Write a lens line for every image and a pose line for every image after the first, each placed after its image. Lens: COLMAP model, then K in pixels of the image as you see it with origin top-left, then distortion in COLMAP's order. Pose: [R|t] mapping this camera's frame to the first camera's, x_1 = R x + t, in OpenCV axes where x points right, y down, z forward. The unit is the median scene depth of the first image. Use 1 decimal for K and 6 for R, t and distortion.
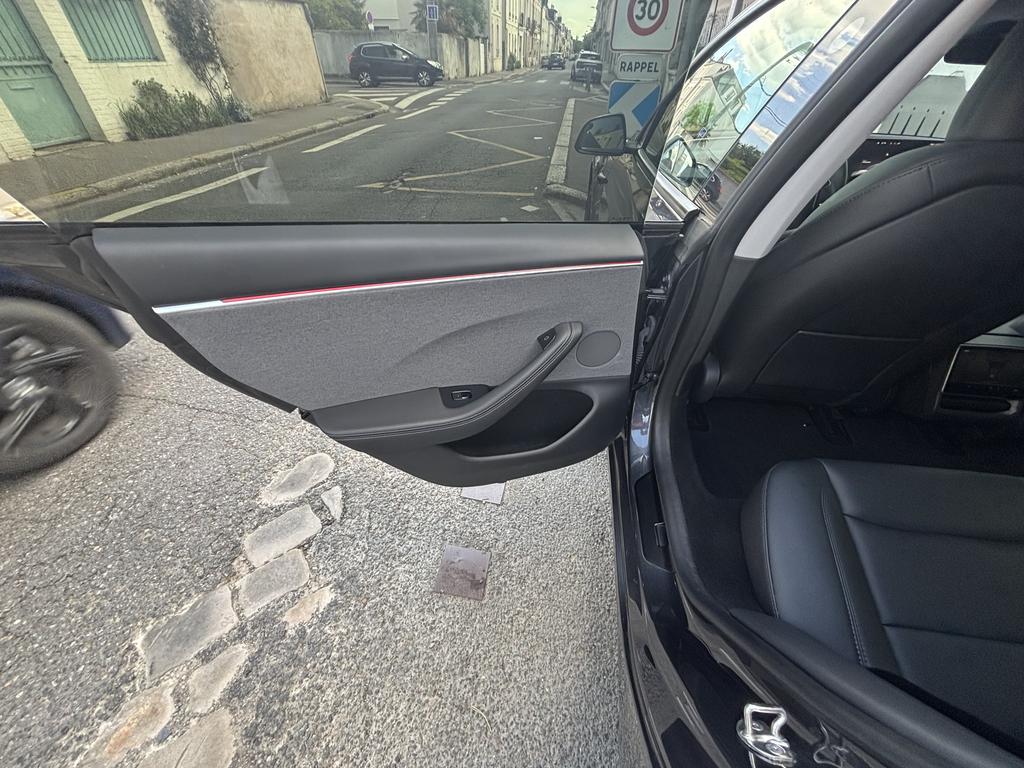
lens RADIAL K [[408.8, 0, 512.0], [0, 408.8, 384.0], [0, 0, 1]] dist [0.002092, 0.000059]
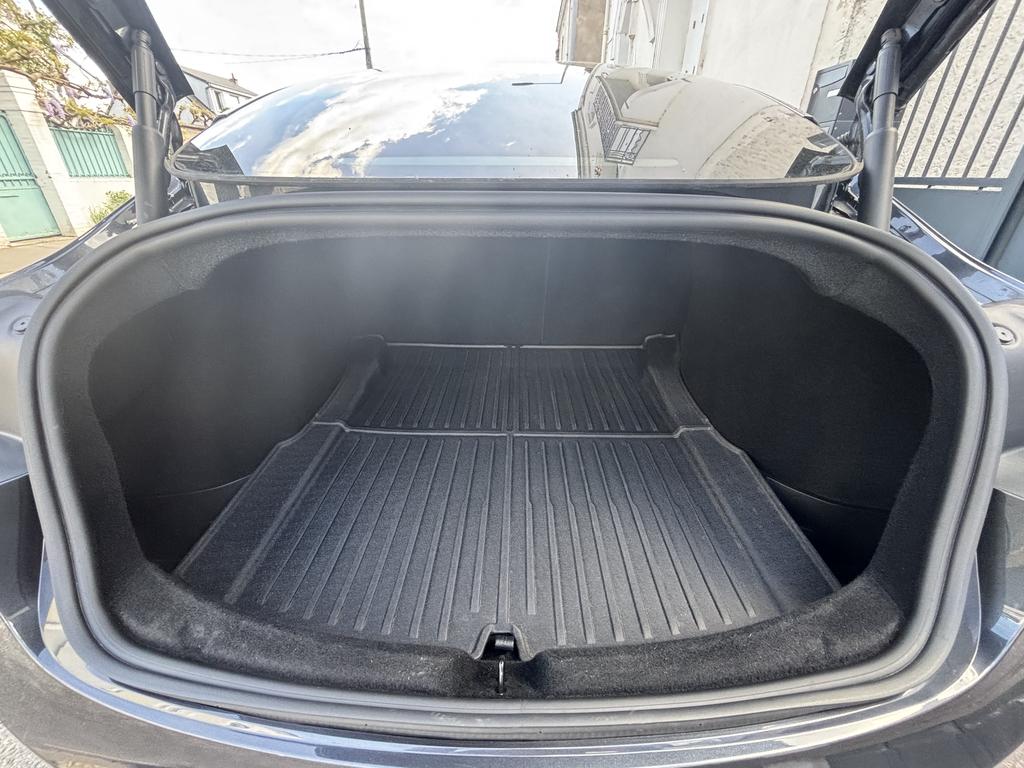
lens RADIAL K [[404.9, 0, 518.8], [0, 404.9, 388.3], [0, 0, 1]] dist [-0.000720, 0.000059]
pose [[0.993462, -0.058952, 0.097767, 0.106451], [0.076911, 0.978467, -0.191536, 0.117524], [-0.084370, 0.197803, 0.976604, -0.121170]]
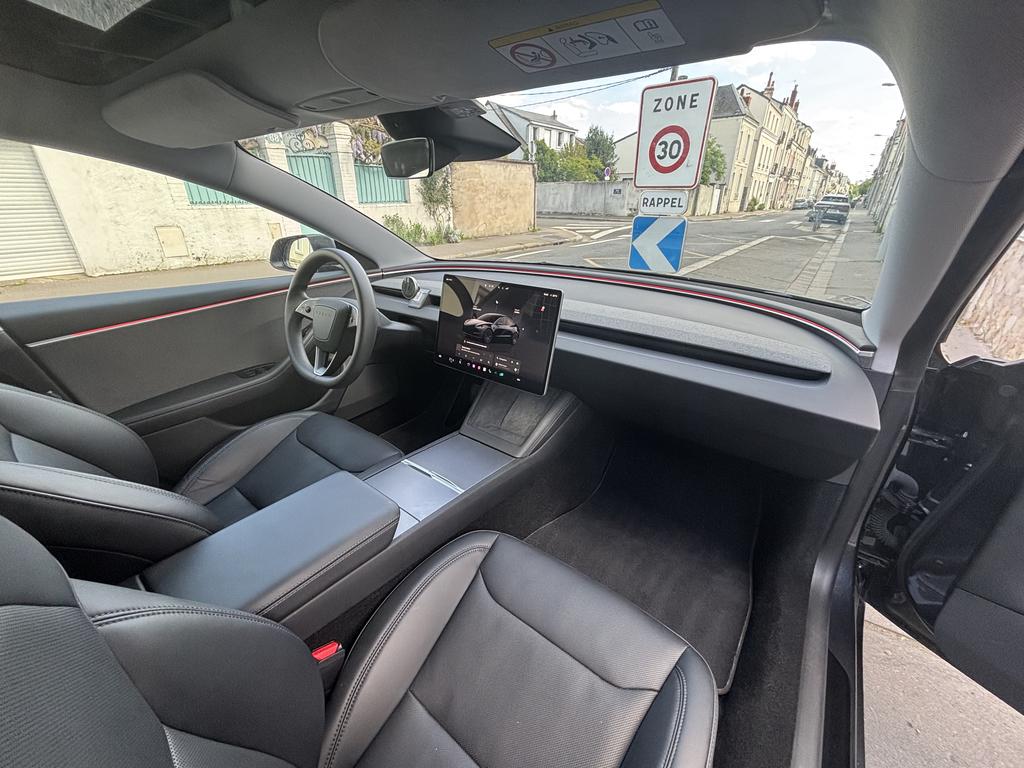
lens RADIAL K [[412.9, 0, 513.1], [0, 412.9, 386.7], [0, 0, 1]] dist [-0.017313, 0.011713]
pose [[0.862839, 0.202161, -0.463292, 0.202100], [-0.310508, 0.935208, -0.170209, -0.049089], [0.398865, 0.290719, 0.869707, 0.070936]]
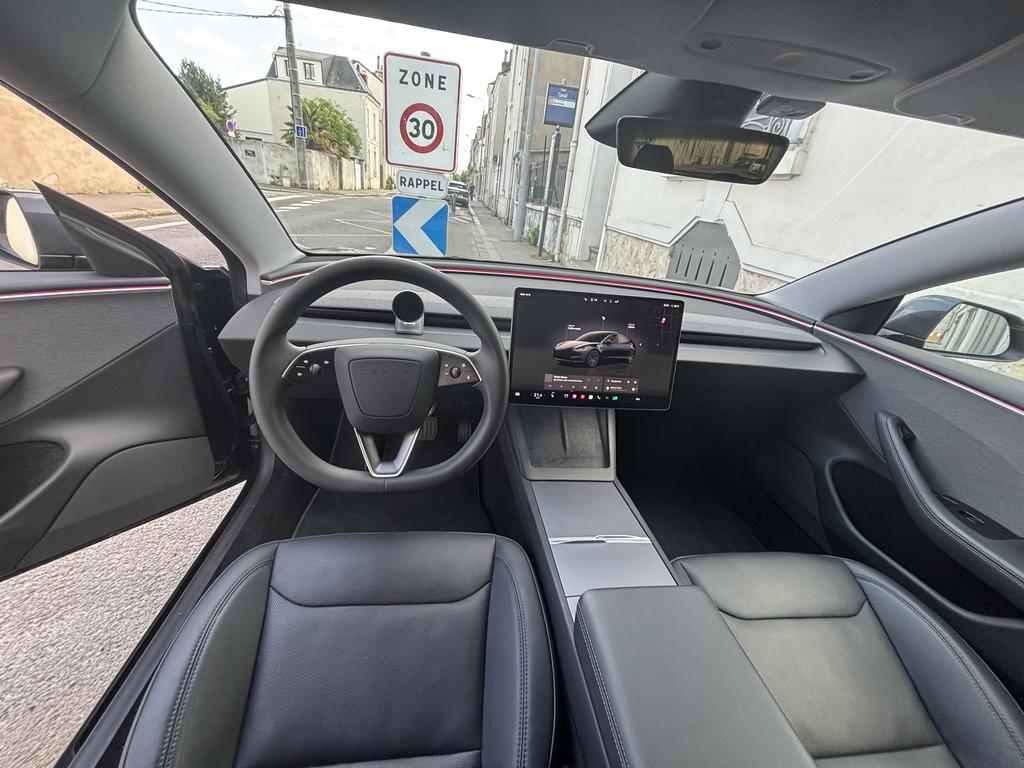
lens RADIAL K [[412.9, 0, 513.1], [0, 412.9, 386.7], [0, 0, 1]] dist [-0.017313, 0.011713]
pose [[0.966056, -0.014691, 0.257914, 0.101083], [0.071019, 0.975016, -0.210475, -0.053617], [-0.248378, 0.221647, 0.942964, 0.077594]]
